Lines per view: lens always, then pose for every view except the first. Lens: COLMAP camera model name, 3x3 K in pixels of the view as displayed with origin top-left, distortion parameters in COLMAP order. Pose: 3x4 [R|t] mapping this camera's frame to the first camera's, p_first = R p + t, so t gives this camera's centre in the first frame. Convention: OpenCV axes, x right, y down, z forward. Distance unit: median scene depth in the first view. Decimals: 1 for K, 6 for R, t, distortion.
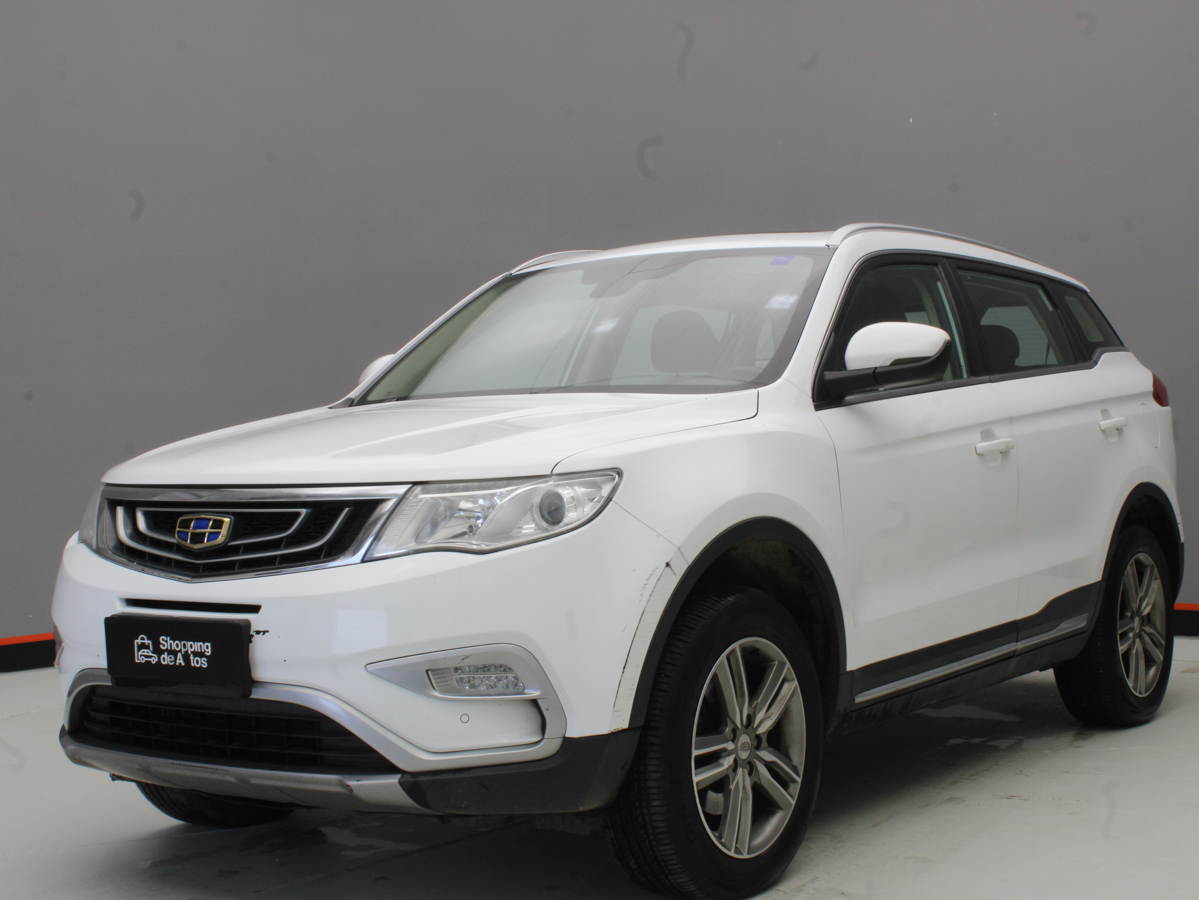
lens RADIAL K [[1804.6, 0, 599.5], [0, 1804.6, 450.0], [0, 0, 1]] dist [-0.081980, -0.047690]
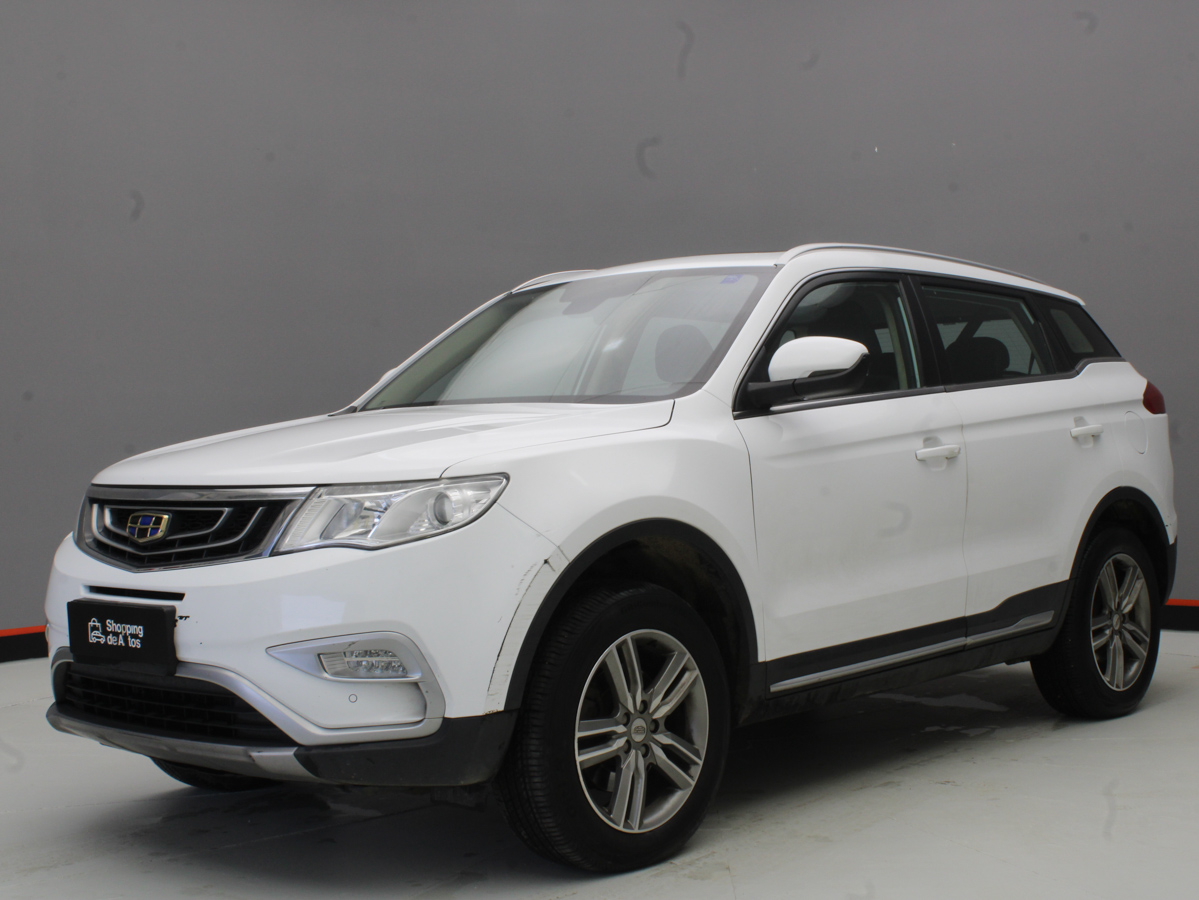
lens RADIAL K [[1676.2, 0, 599.5], [0, 1676.2, 450.0], [0, 0, 1]] dist [-0.107984, 0.059767]
pose [[0.993693, 0.003728, -0.112075, 0.170905], [-0.003682, 0.999993, 0.000618, -0.004359], [0.112076, -0.000201, 0.993700, -0.002383]]
